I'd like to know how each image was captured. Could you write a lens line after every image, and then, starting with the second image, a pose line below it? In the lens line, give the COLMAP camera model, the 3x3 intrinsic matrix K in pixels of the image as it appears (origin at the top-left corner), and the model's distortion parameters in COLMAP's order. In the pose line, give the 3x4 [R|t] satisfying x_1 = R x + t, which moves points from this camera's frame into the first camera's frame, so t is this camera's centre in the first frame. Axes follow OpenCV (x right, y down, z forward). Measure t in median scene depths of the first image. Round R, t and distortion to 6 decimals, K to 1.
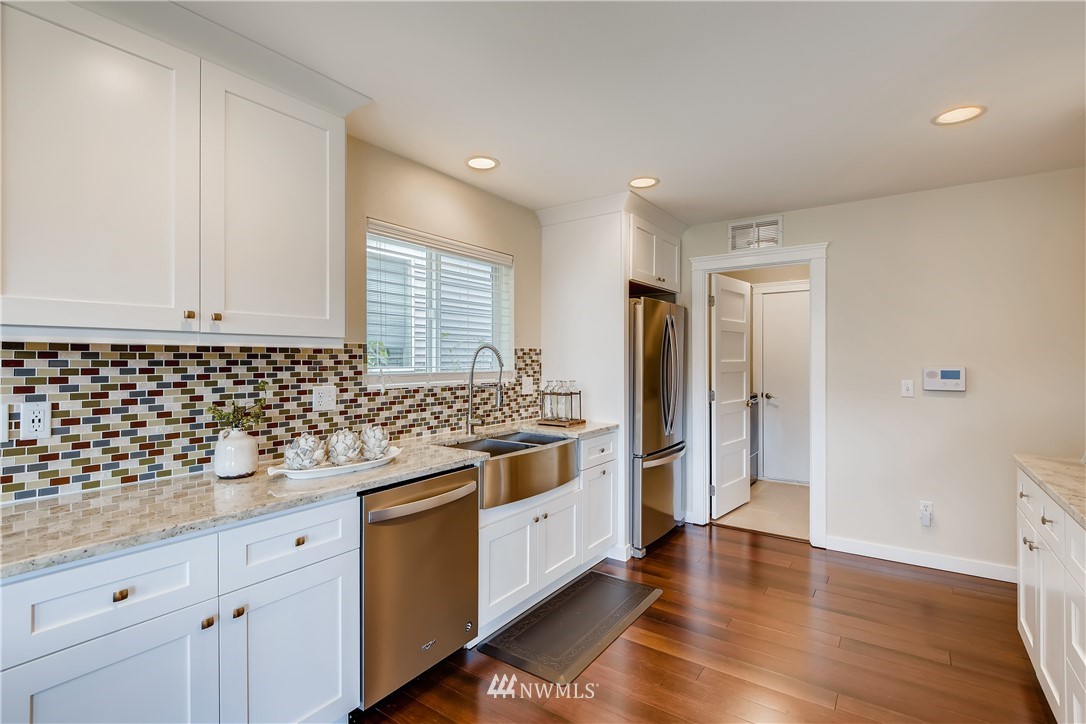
lens RADIAL K [[512.5, 0, 548.6], [0, 512.5, 354.8], [0, 0, 1]] dist [0.006629, -0.000185]
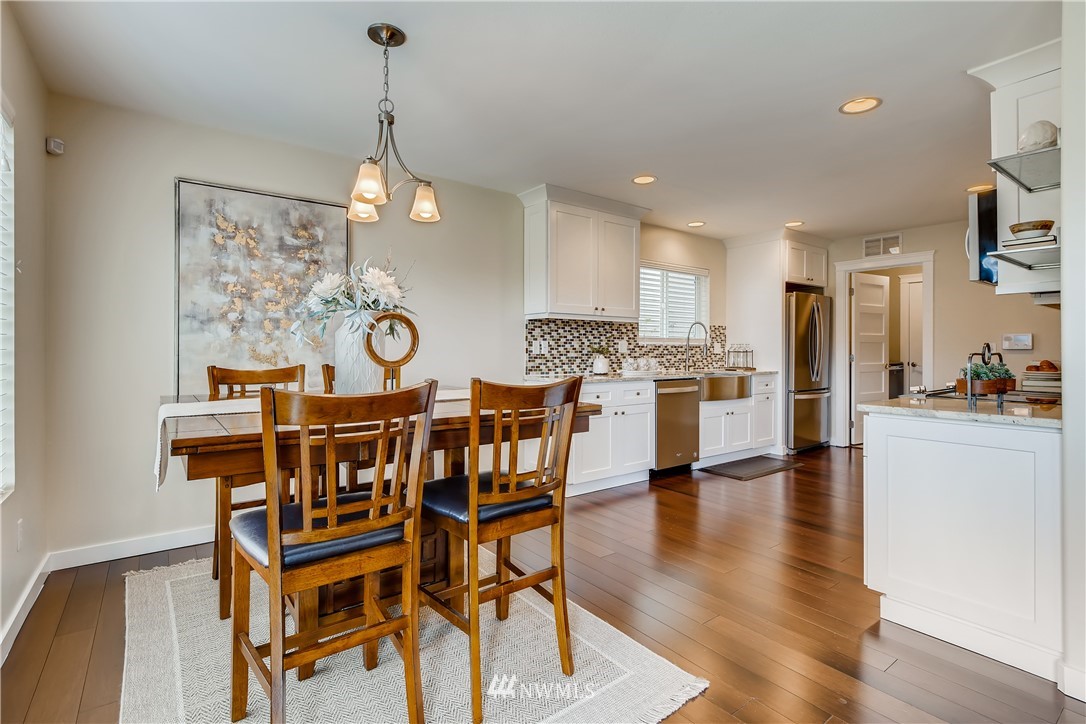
lens RADIAL K [[512.5, 0, 541.3], [0, 512.5, 347.6], [0, 0, 1]] dist [0.006629, -0.000185]
pose [[0.947494, 0.001508, -0.319770, -0.059069], [-0.000142, 0.999991, 0.004293, 0.059914], [0.319774, -0.004022, 0.947485, -0.855081]]
